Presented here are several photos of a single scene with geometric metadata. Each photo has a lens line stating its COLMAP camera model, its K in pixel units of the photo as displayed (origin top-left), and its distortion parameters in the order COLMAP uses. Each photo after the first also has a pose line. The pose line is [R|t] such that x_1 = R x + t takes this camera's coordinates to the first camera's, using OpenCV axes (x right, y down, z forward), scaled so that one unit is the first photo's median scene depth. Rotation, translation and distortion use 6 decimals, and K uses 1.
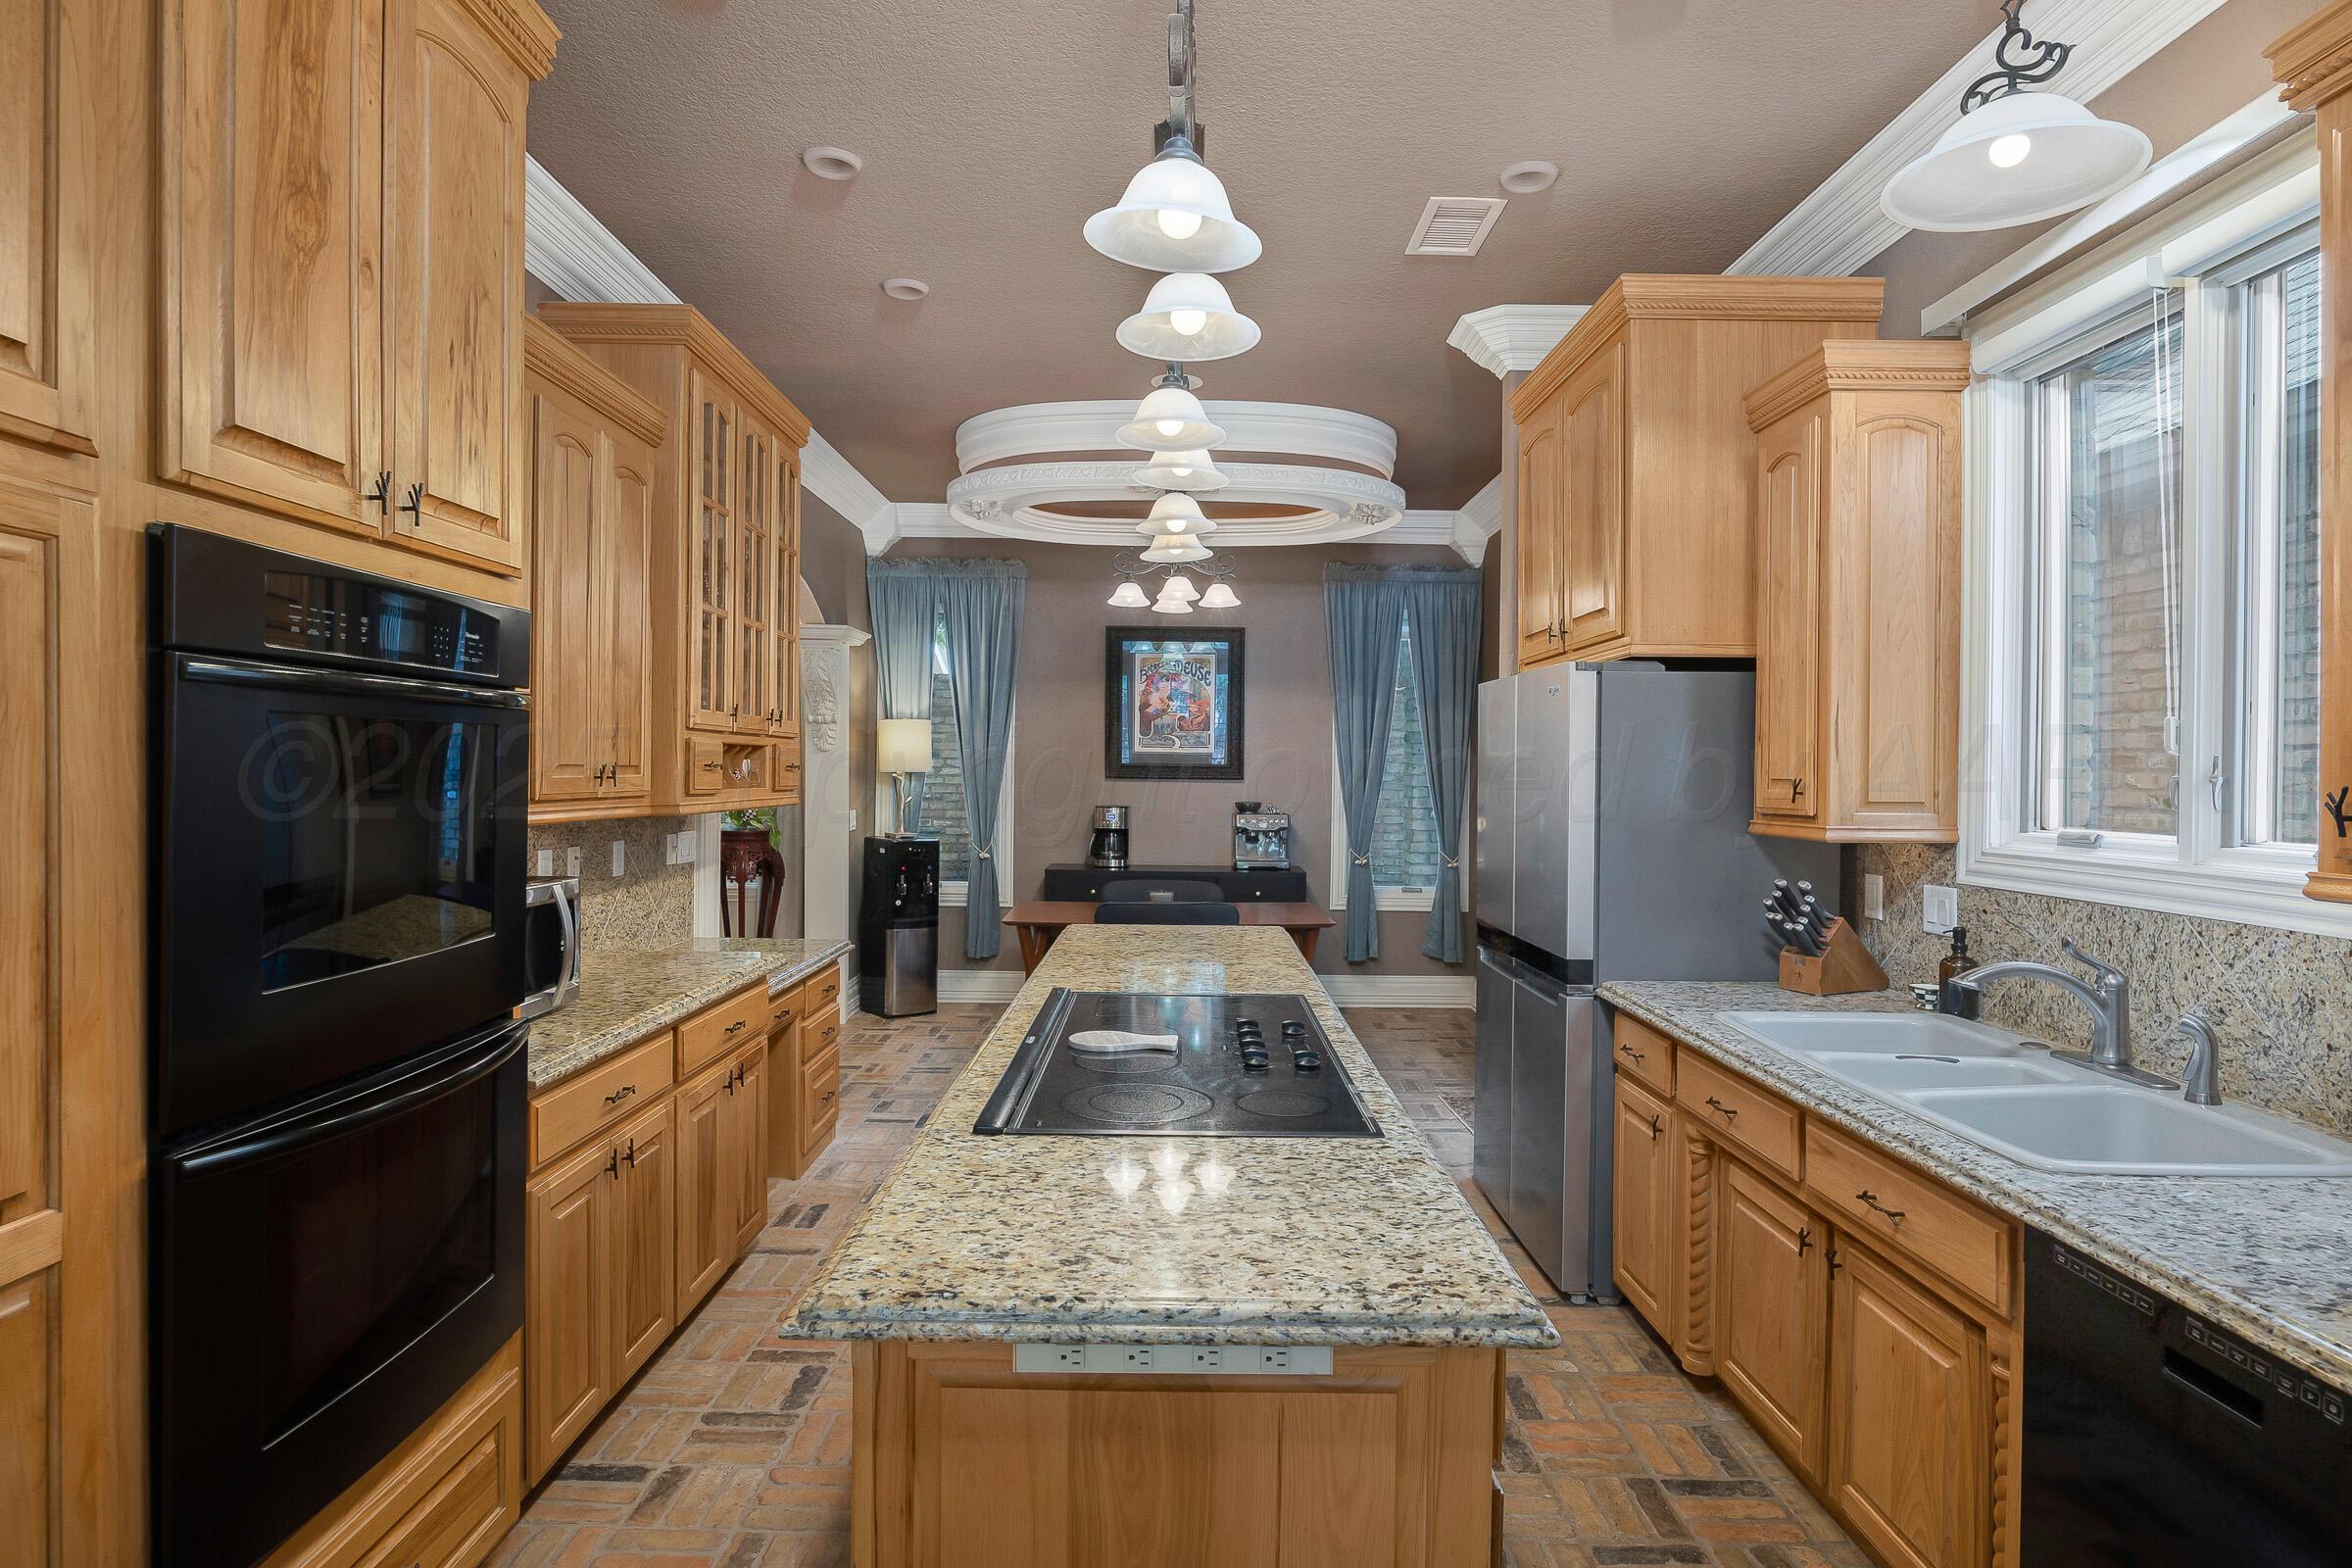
lens RADIAL K [[1094.3, 0, 1176.0], [0, 1094.3, 784.0], [0, 0, 1]] dist [0.000302, 0.000289]
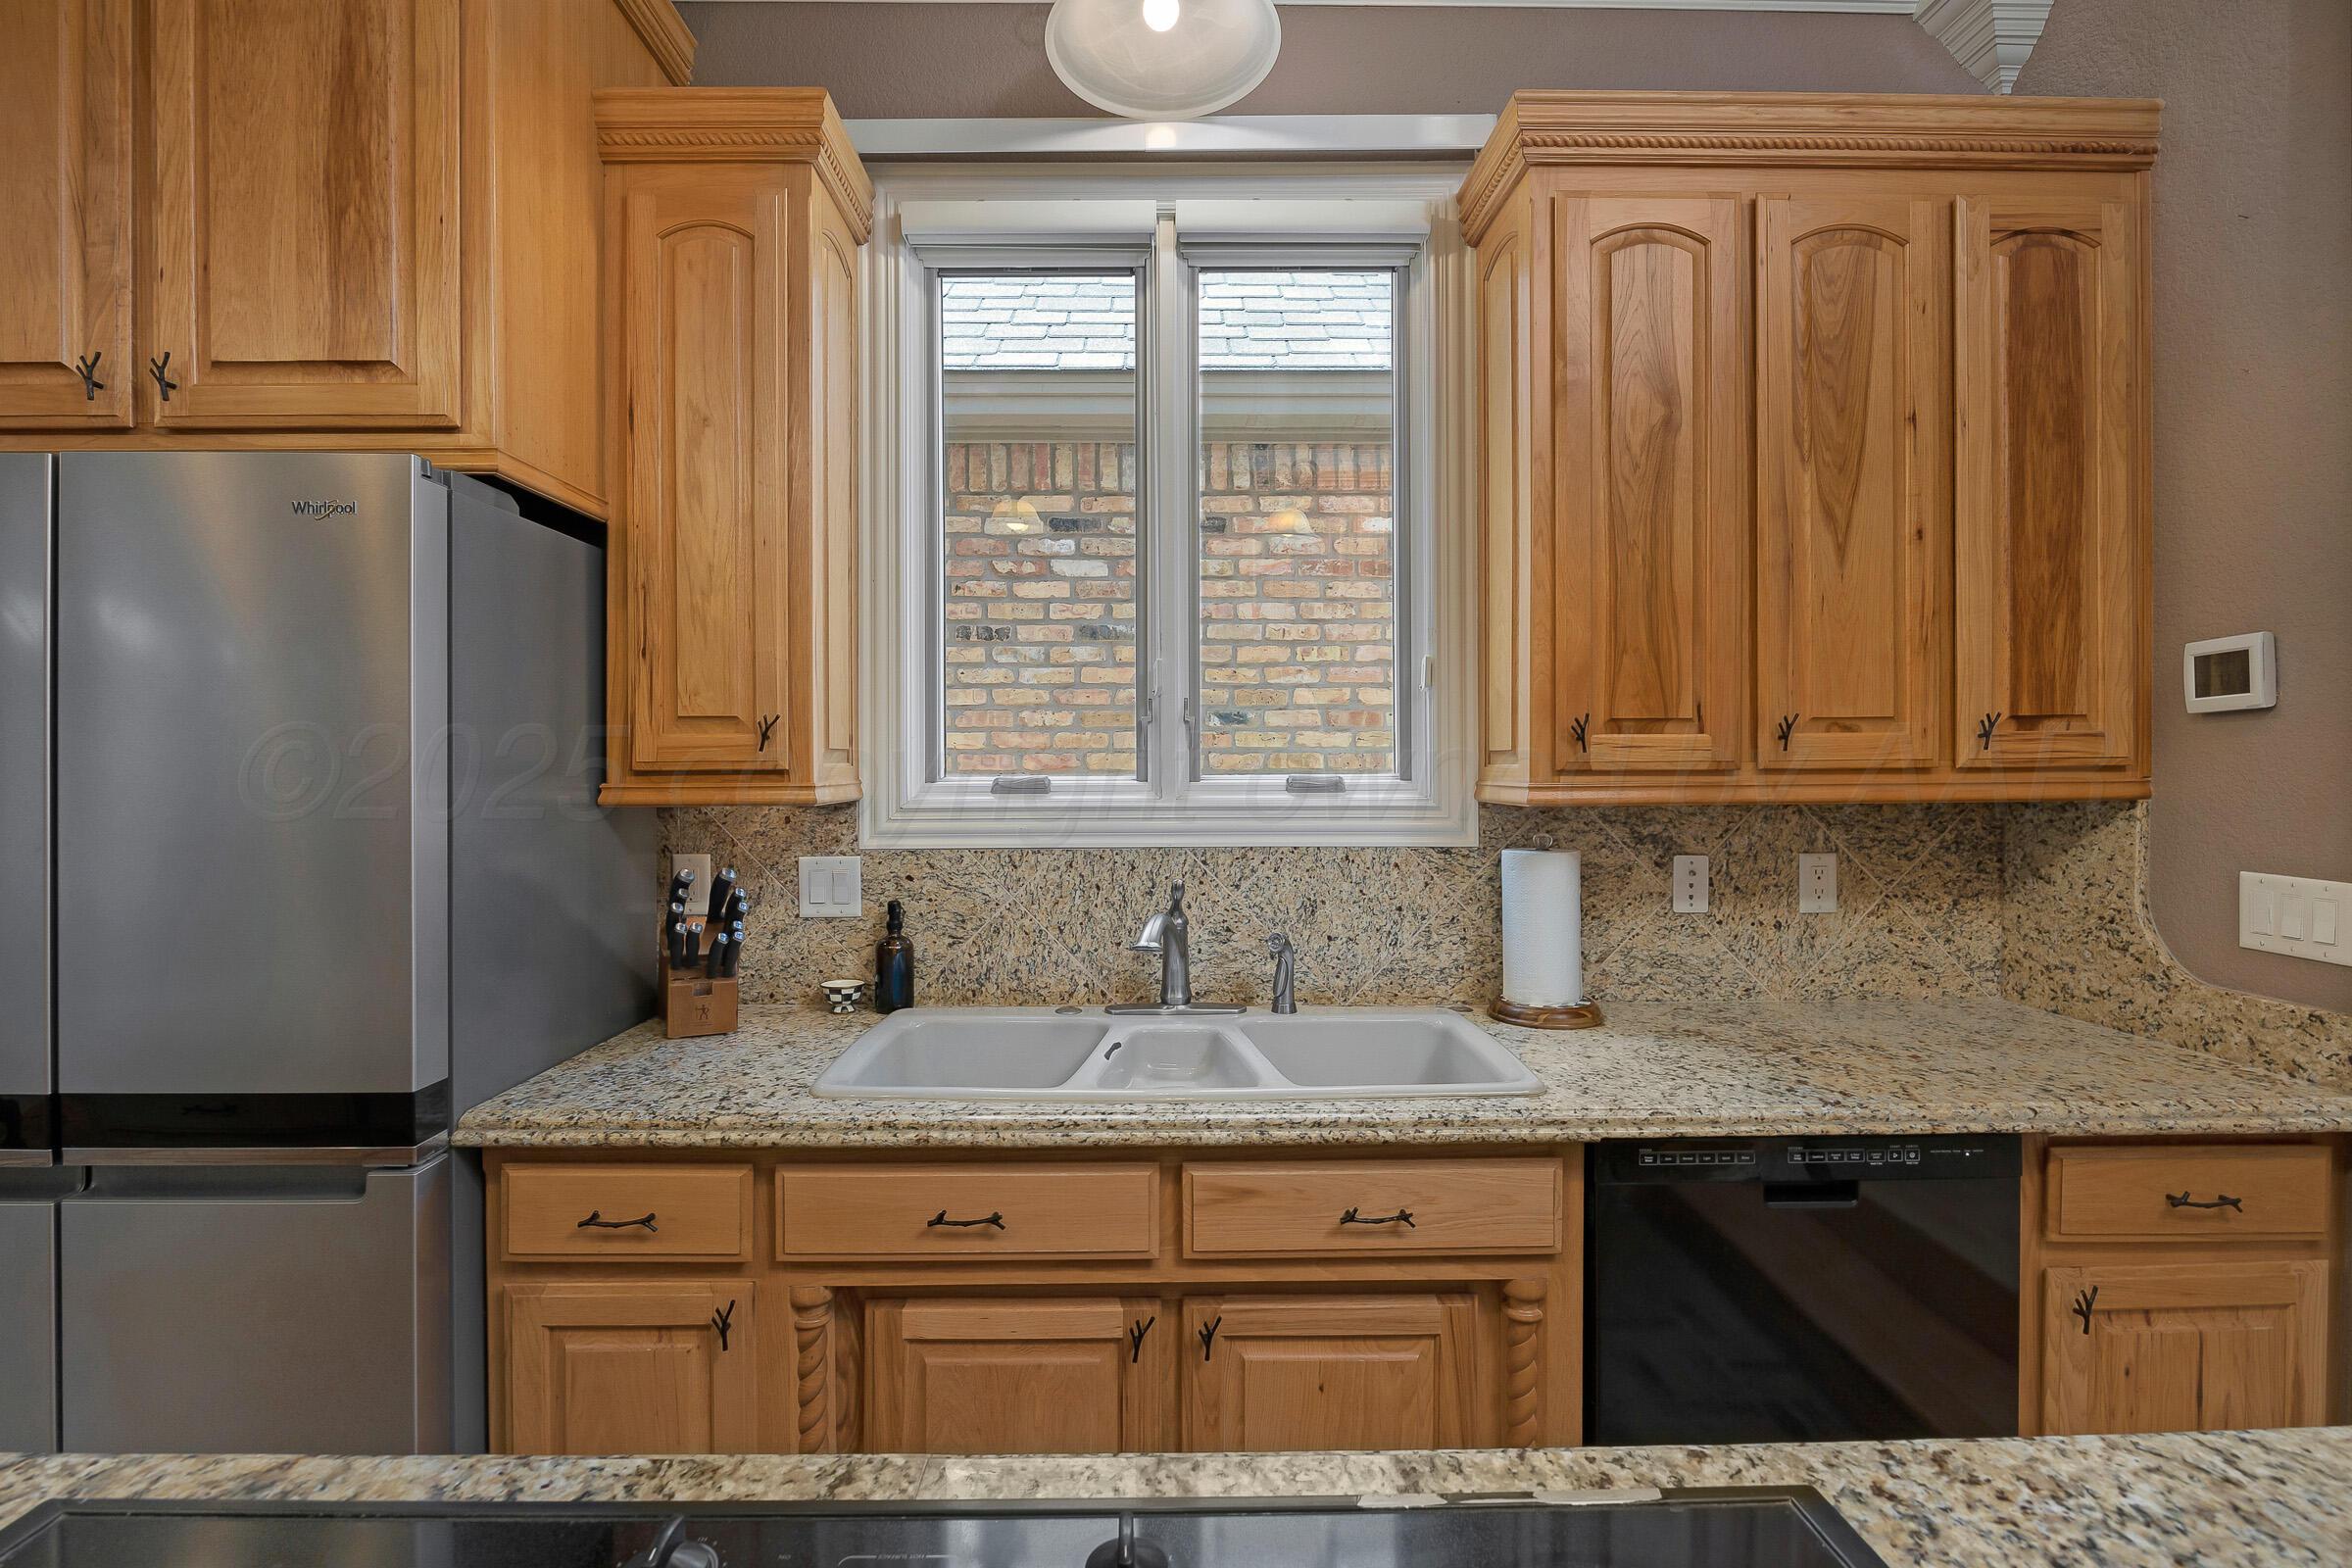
lens RADIAL K [[1163.2, 0, 1207.0], [0, 1163.2, 774.4], [0, 0, 1]] dist [-0.019693, 0.000541]
pose [[-0.000503, -0.018165, 0.999835, -0.163816], [0.011666, 0.999767, 0.018170, 0.024747], [-0.999932, 0.011673, -0.000291, 0.817957]]
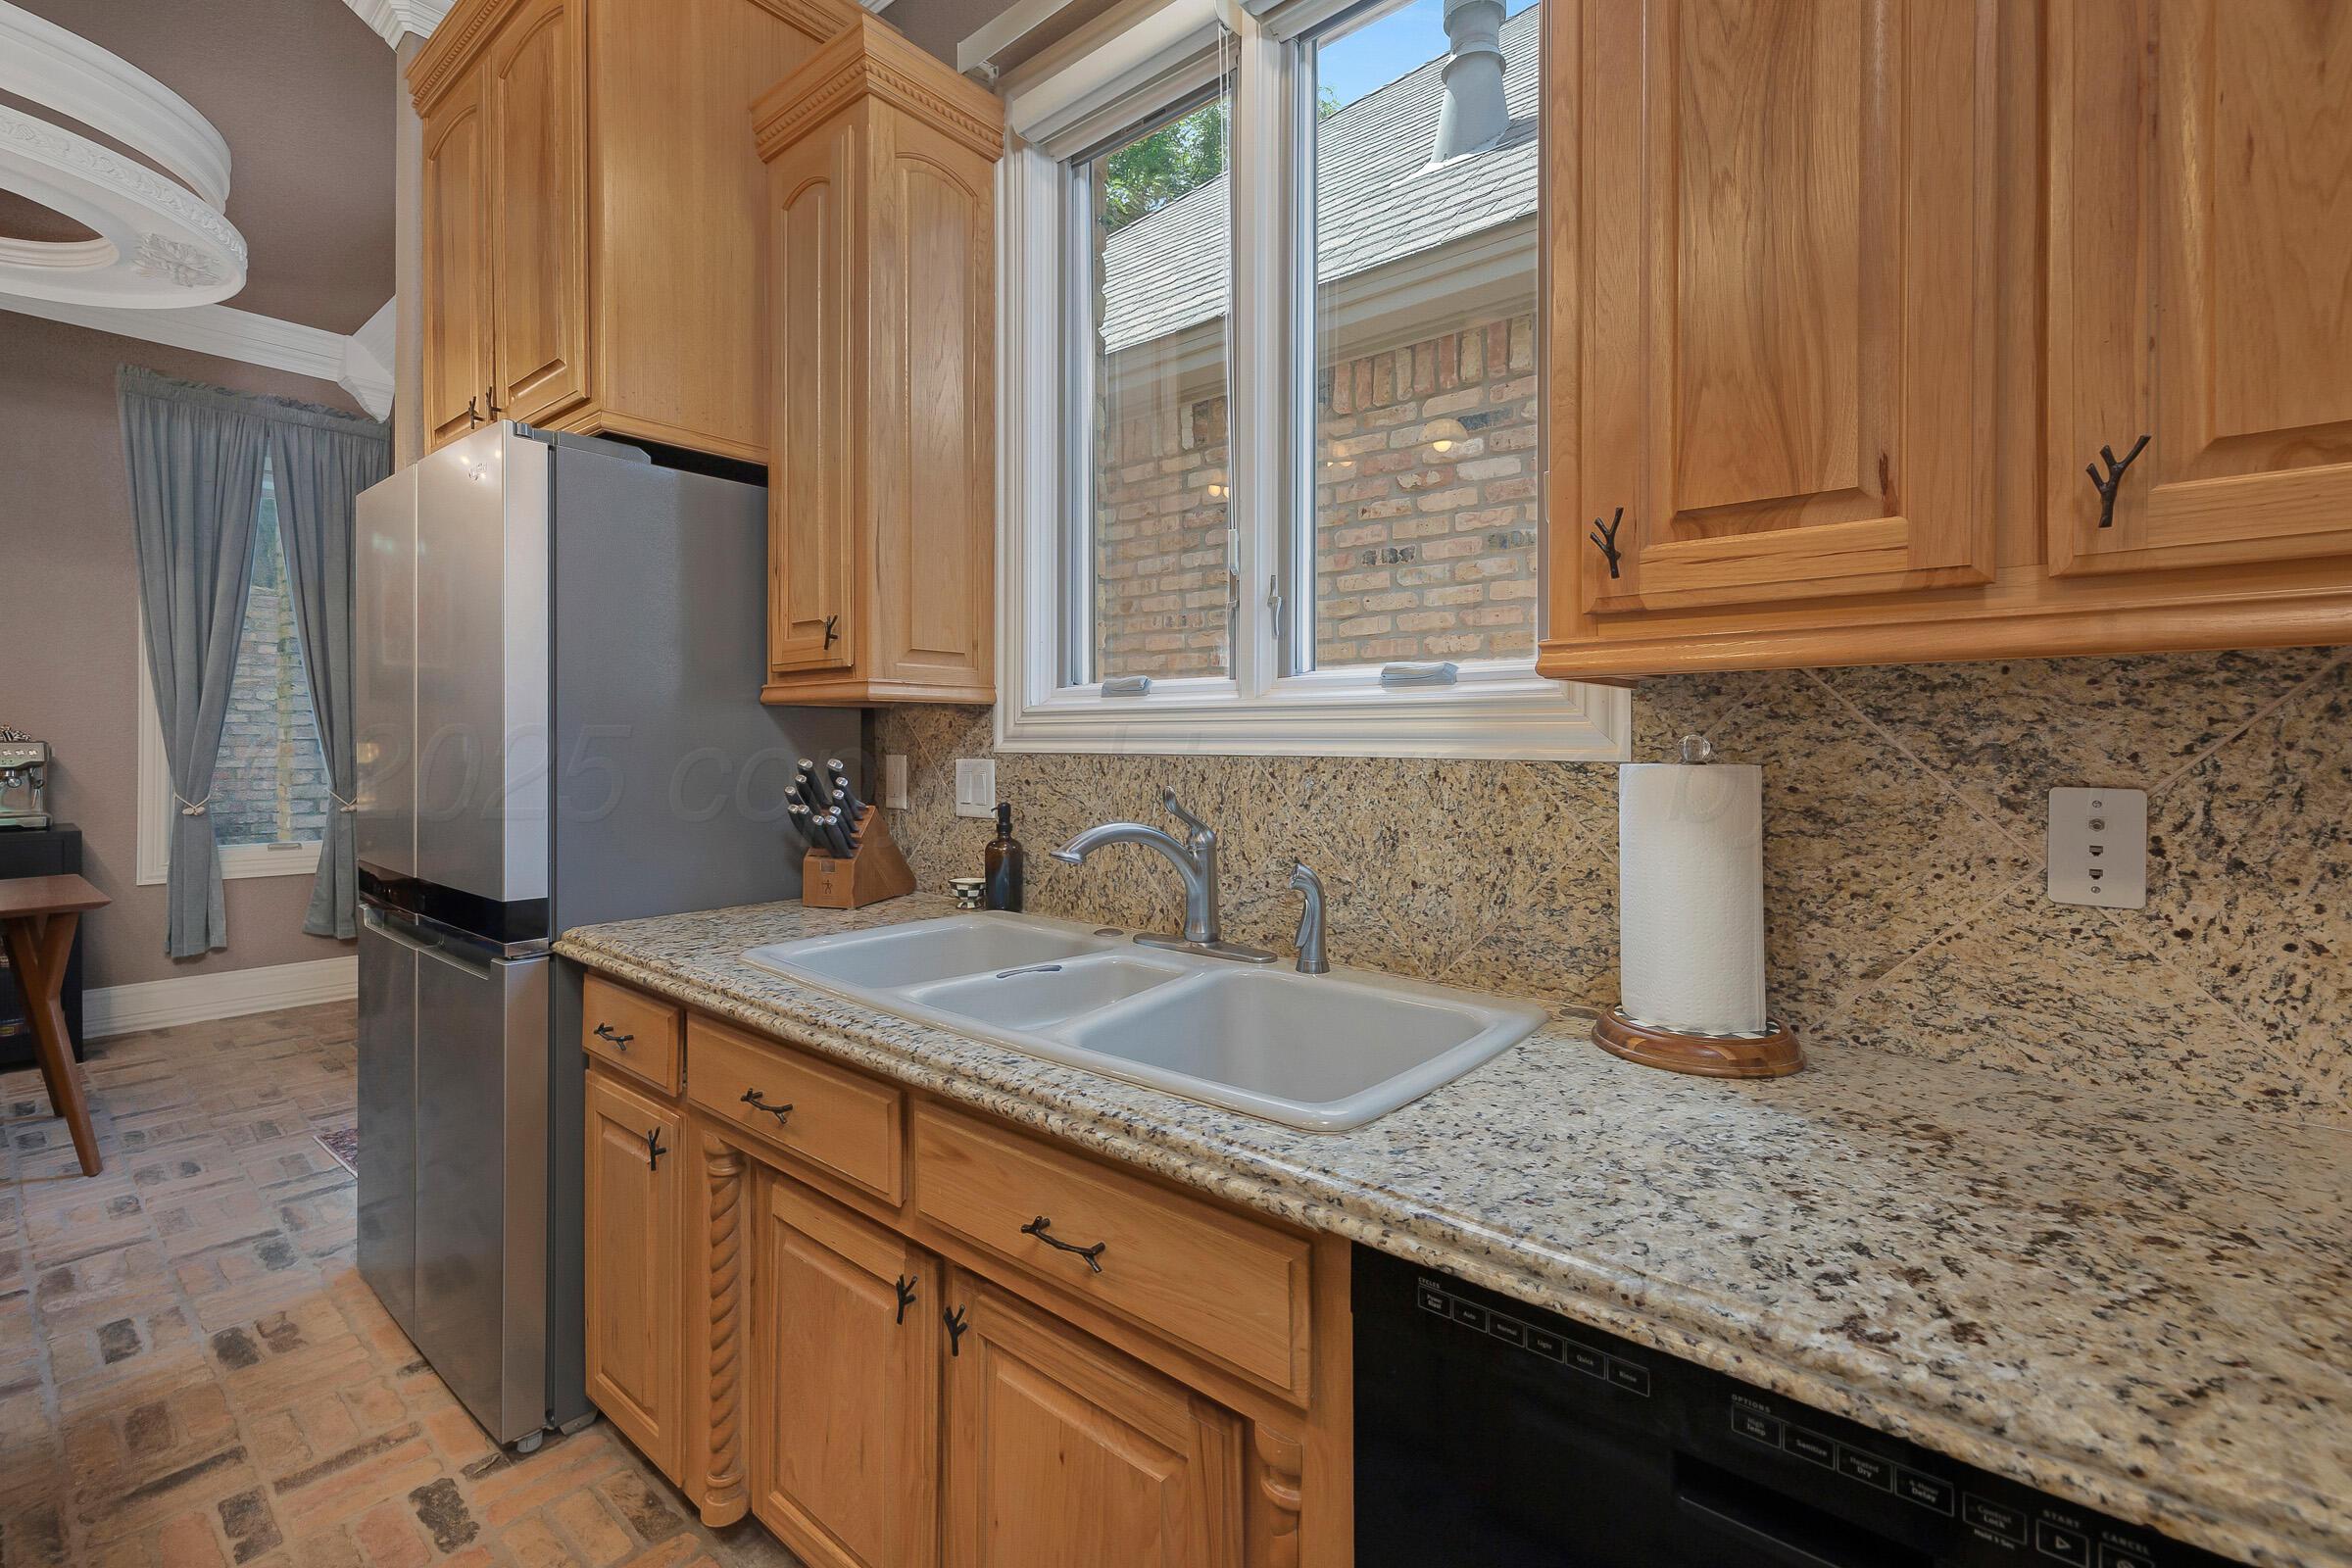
lens RADIAL K [[1082.4, 0, 1043.0], [0, 1082.4, 735.0], [0, 0, 1]] dist [0.002456, 0.000571]
pose [[0.697026, -0.008852, 0.716992, 0.162303], [0.010102, 0.999946, 0.002524, 0.083178], [-0.716975, 0.005484, 0.697077, 0.438653]]
